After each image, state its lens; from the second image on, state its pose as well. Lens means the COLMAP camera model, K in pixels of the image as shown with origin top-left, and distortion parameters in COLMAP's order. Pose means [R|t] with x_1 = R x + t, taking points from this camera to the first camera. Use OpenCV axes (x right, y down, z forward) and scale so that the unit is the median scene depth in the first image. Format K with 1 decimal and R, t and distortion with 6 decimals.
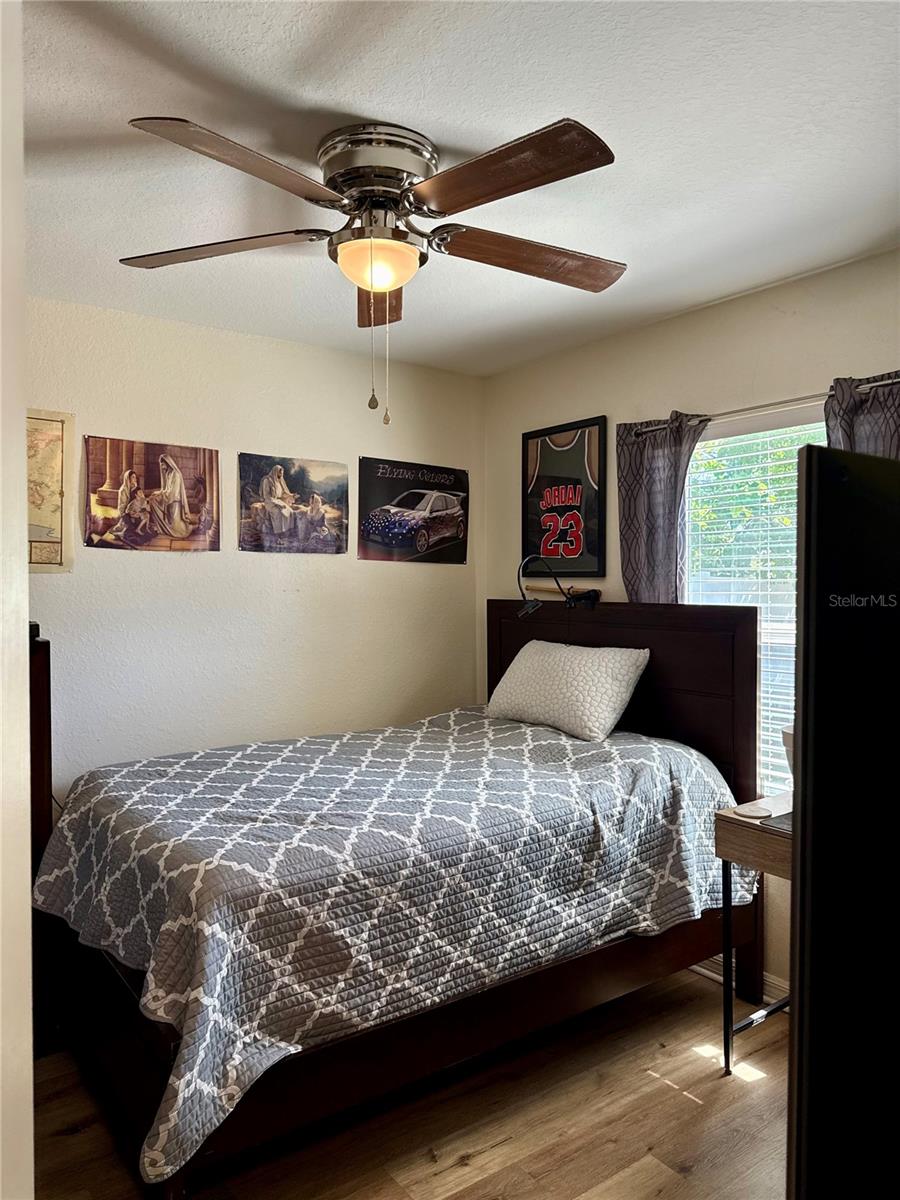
lens RADIAL K [[852.8, 0, 454.8], [0, 852.8, 593.0], [0, 0, 1]] dist [0.047504, -0.045842]
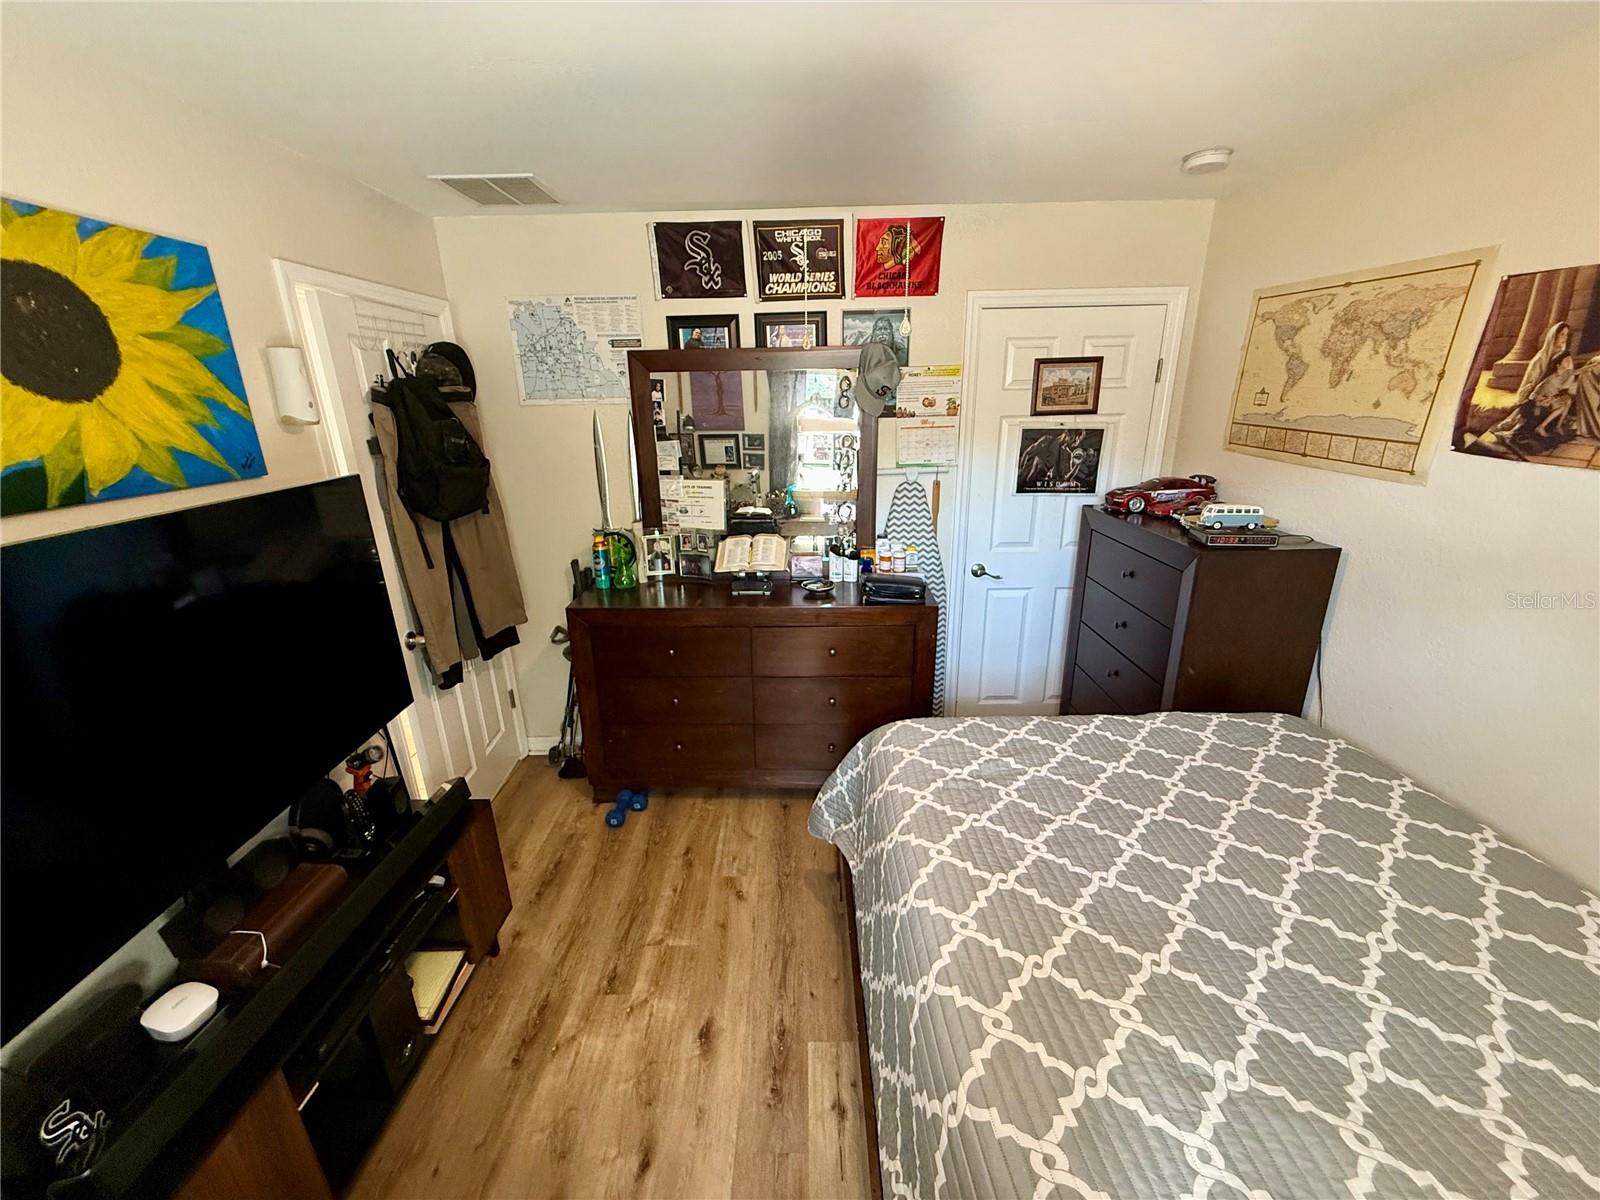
lens RADIAL K [[634.6, 0, 795.5], [0, 634.6, 600.6], [0, 0, 1]] dist [-0.004450, 0.001614]
pose [[-0.597340, 0.258889, -0.759053, 0.323551], [0.001211, 0.946754, 0.321955, -0.107918], [0.801987, 0.191397, -0.565847, 0.902532]]
